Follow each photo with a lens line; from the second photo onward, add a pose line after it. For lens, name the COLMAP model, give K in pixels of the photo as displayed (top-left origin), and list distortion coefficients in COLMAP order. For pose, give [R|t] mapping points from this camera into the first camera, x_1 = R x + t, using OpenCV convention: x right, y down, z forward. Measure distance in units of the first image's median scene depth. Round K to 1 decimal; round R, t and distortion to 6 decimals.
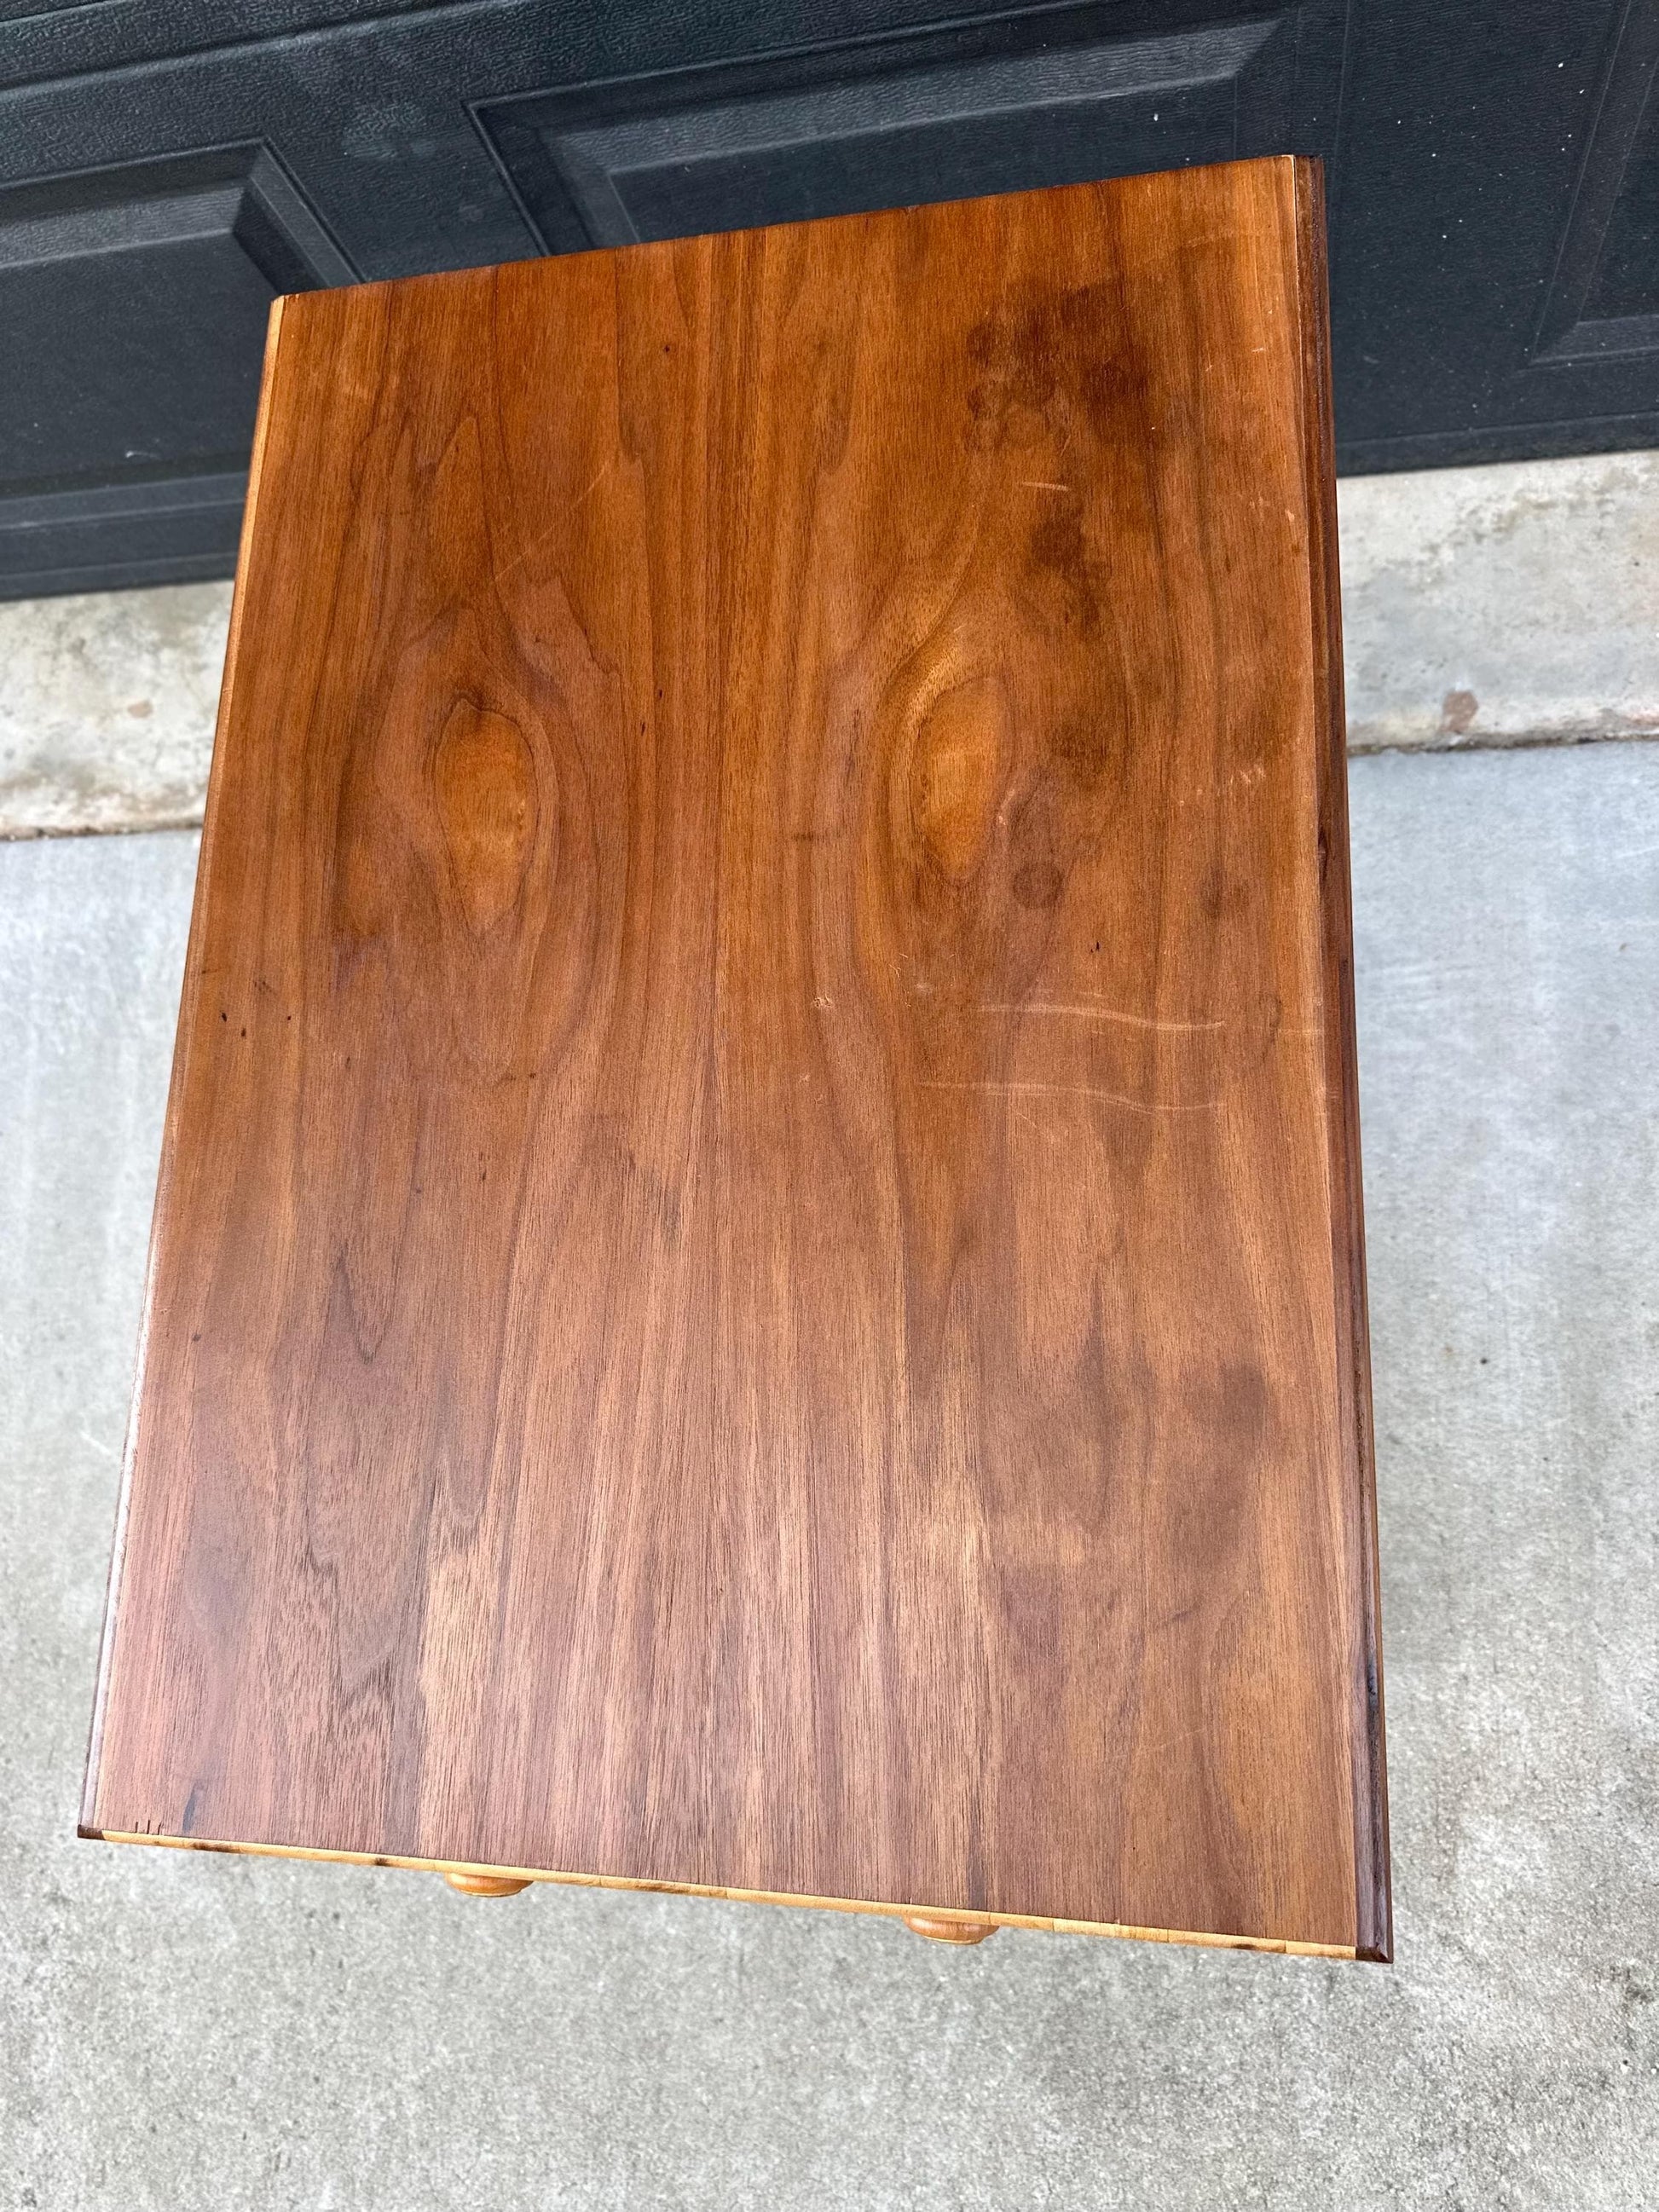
lens RADIAL K [[1610.5, 0, 829.4], [0, 1610.5, 1108.4], [0, 0, 1]] dist [-0.009355, 0.000743]
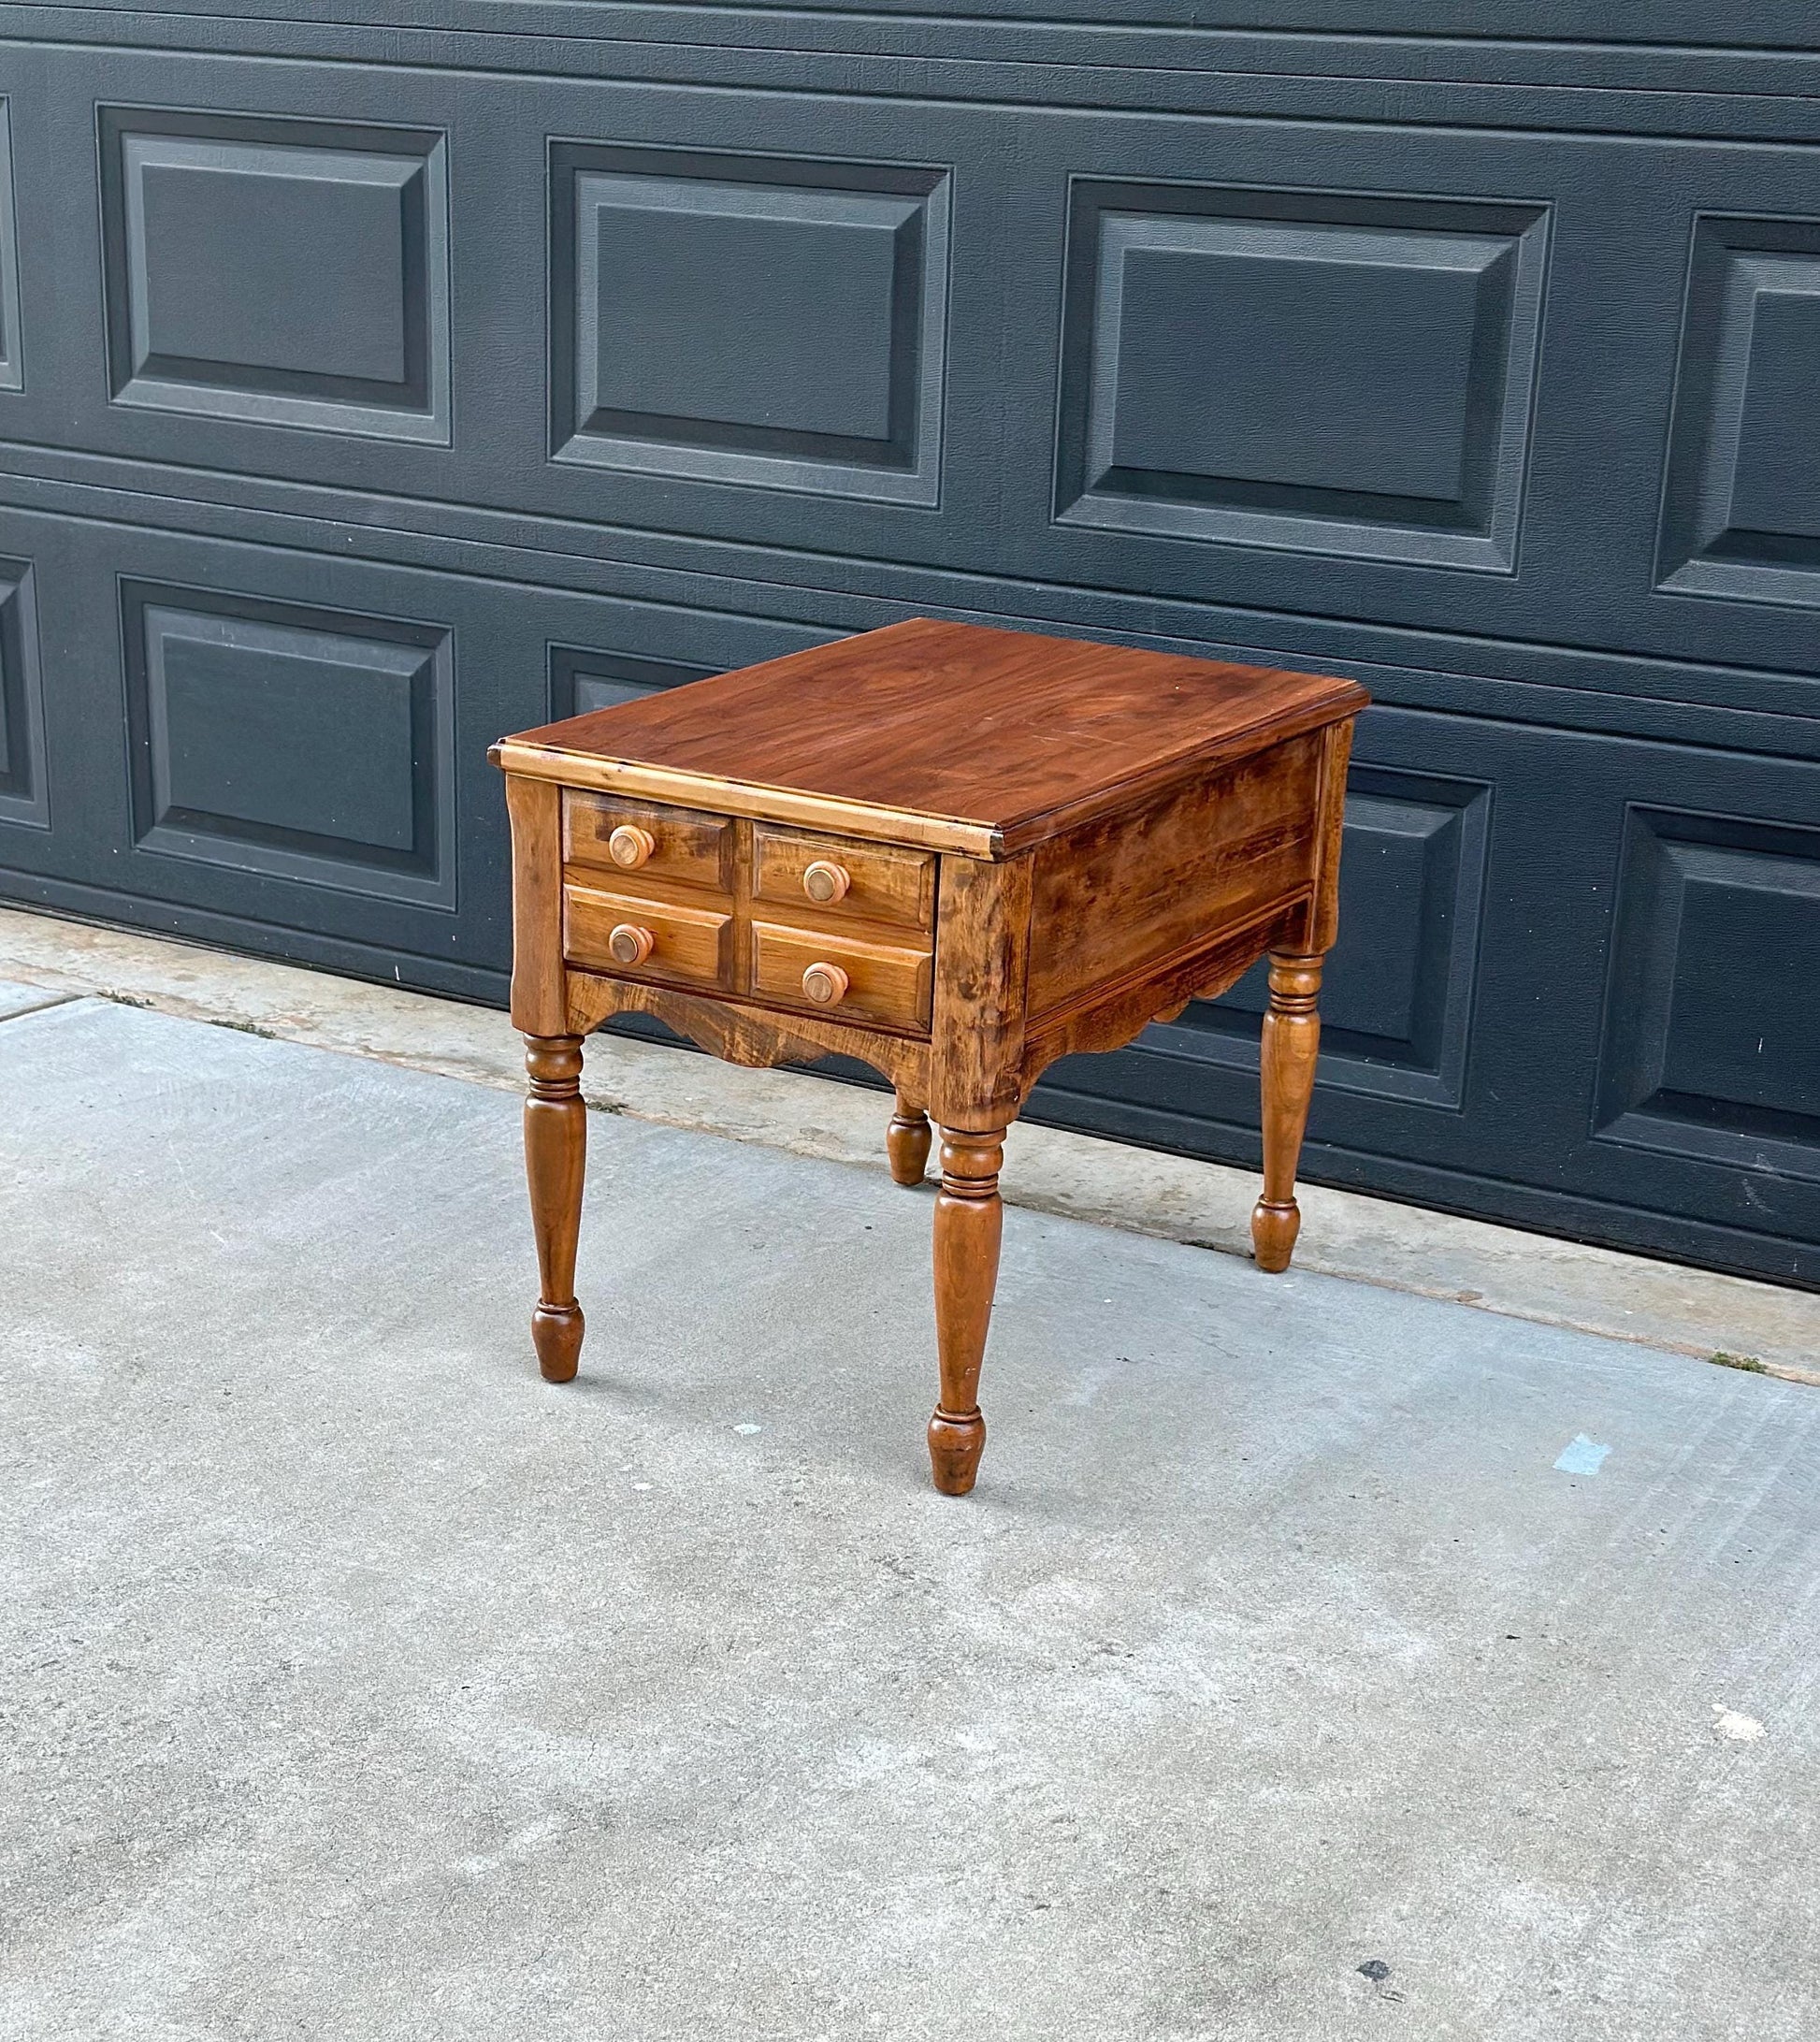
lens RADIAL K [[3505.8, 0, 924.9], [0, 3505.8, 1181.6], [0, 0, 1]] dist [0.153826, -0.036719]
pose [[0.850885, 0.389304, -0.352758, 1.611052], [-0.513549, 0.474832, -0.714704, 3.210663], [-0.110736, 0.789289, 0.603954, -1.209943]]
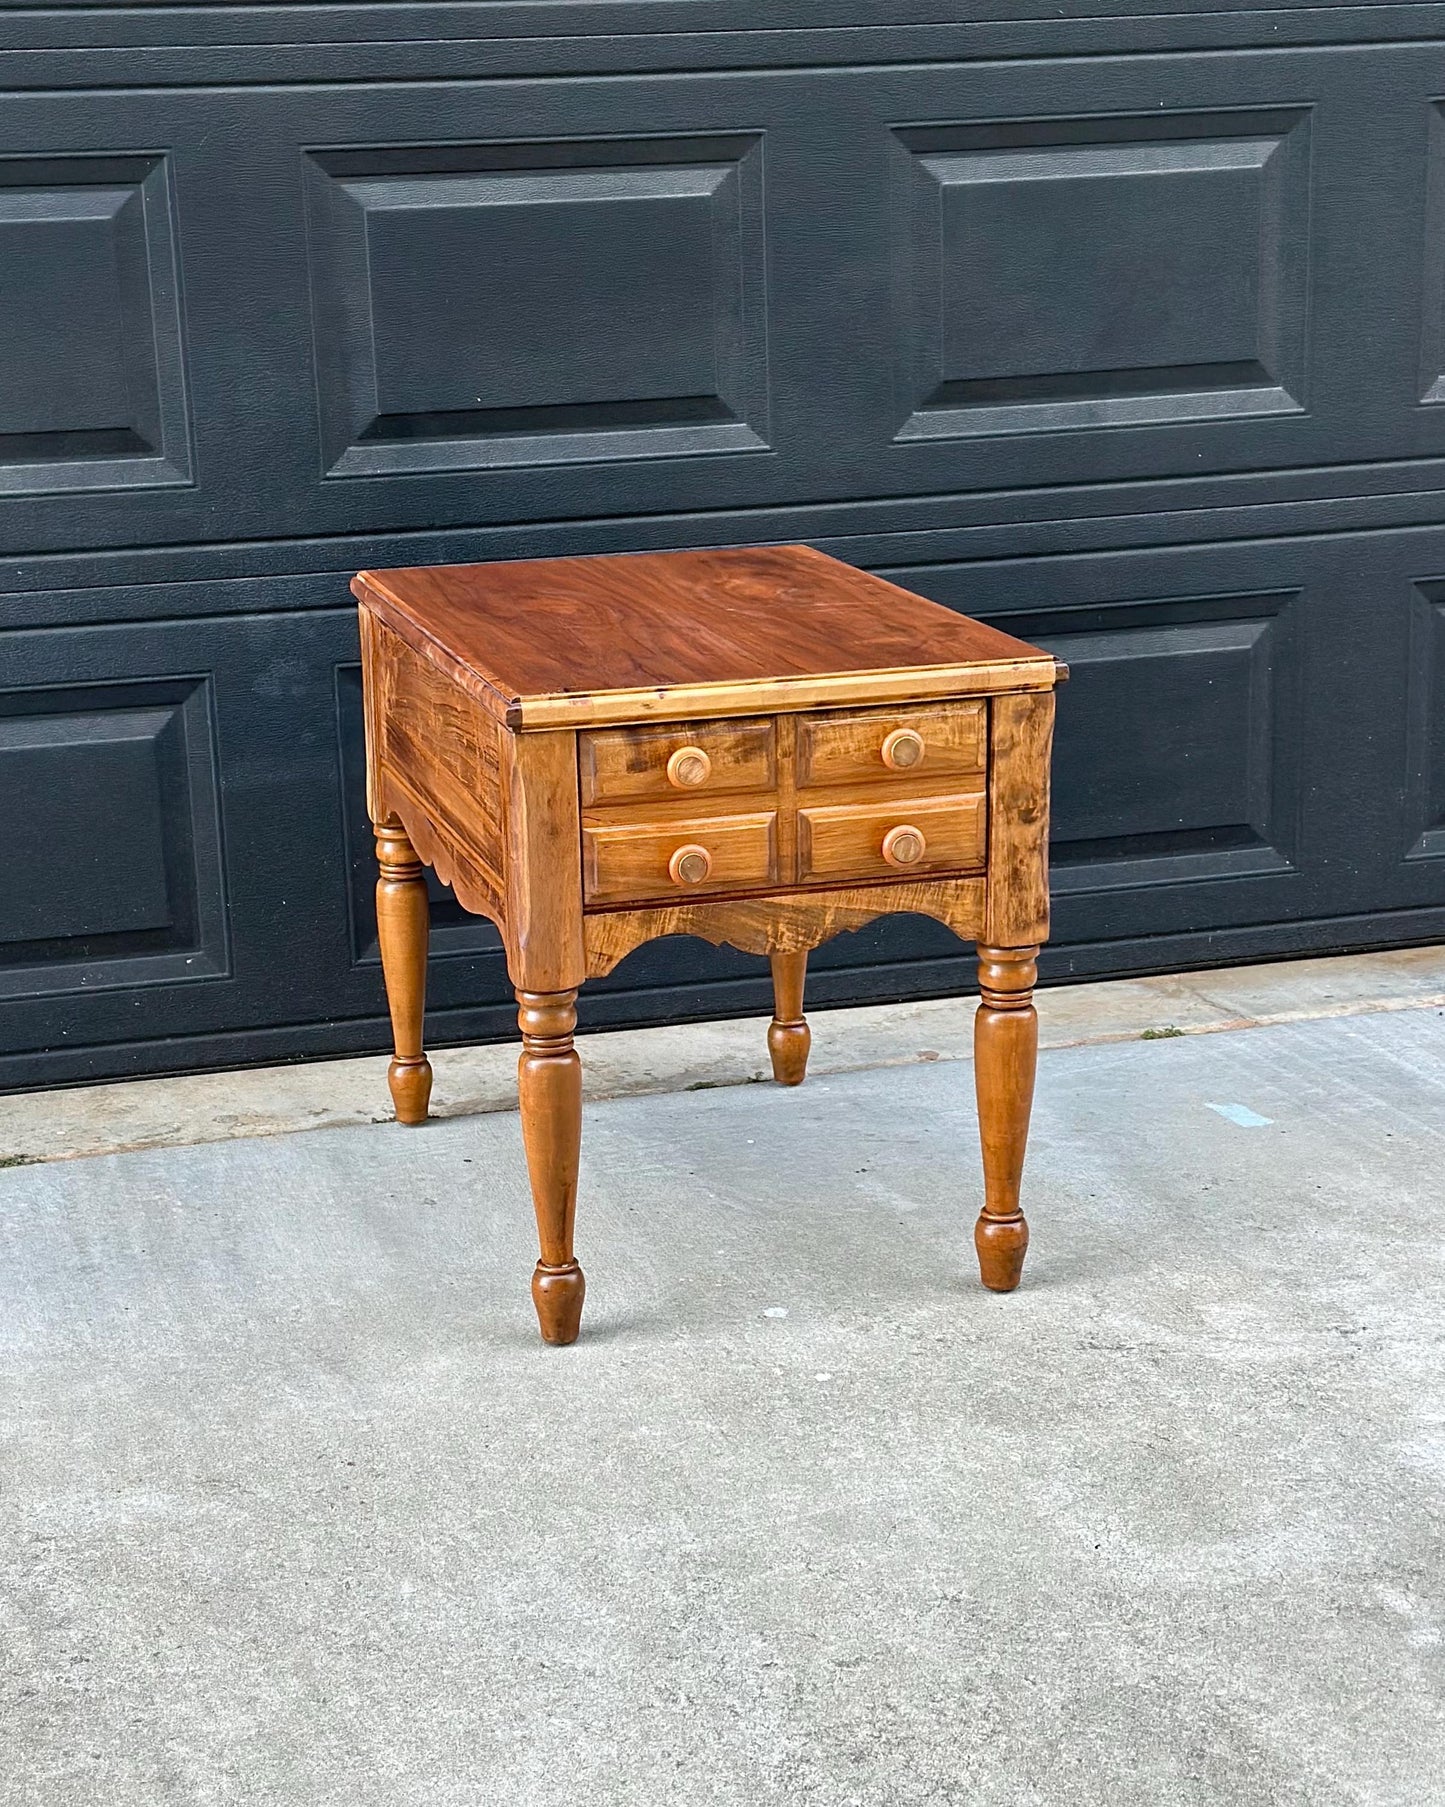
lens RADIAL K [[3190.9, 0, 637.4], [0, 3190.9, 949.1], [0, 0, 1]] dist [0.169753, -0.153608]
pose [[0.936313, 0.111162, 0.333109, -1.414073], [0.247137, 0.465319, -0.849942, 3.549015], [-0.249483, 0.878135, 0.408212, -0.385139]]
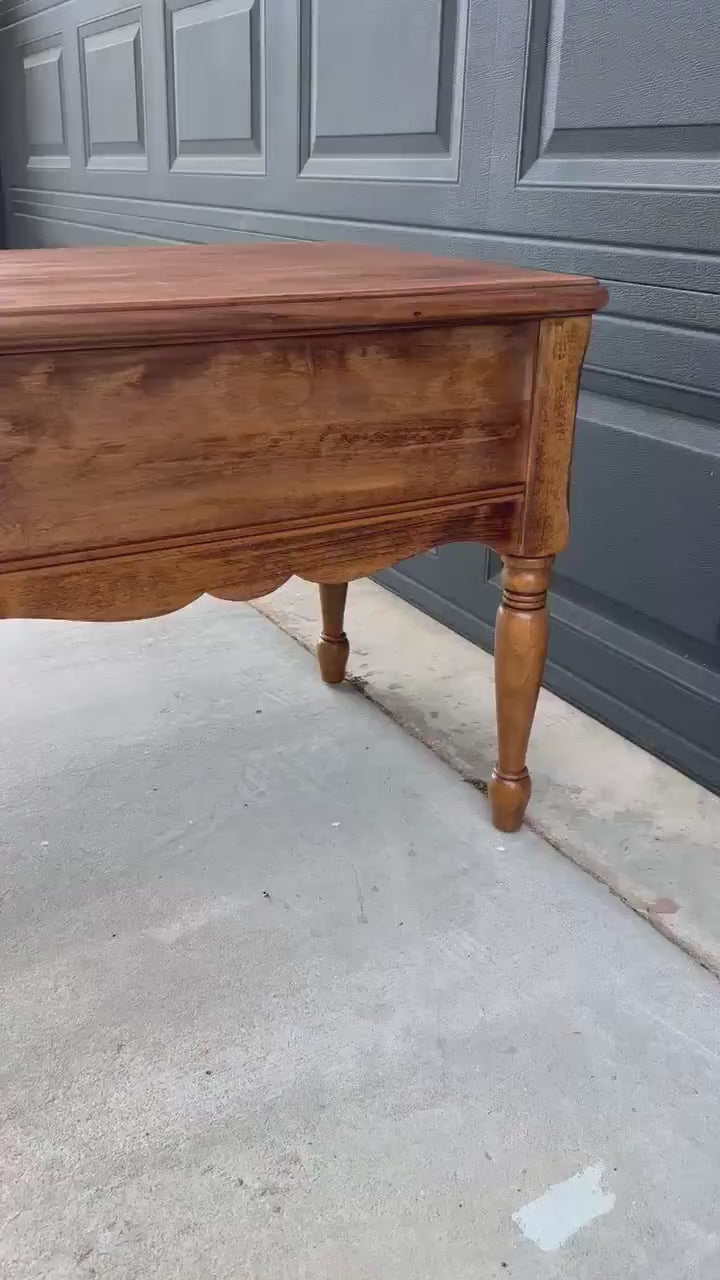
lens RADIAL K [[1093.2, 0, 360.0], [0, 1093.2, 640.0], [0, 0, 1]] dist [0.188839, -0.410928]
pose [[0.504835, 0.538184, -0.674907, 1.261077], [-0.860064, 0.380343, -0.340041, 0.326297], [0.073692, 0.752128, 0.654883, 0.340083]]
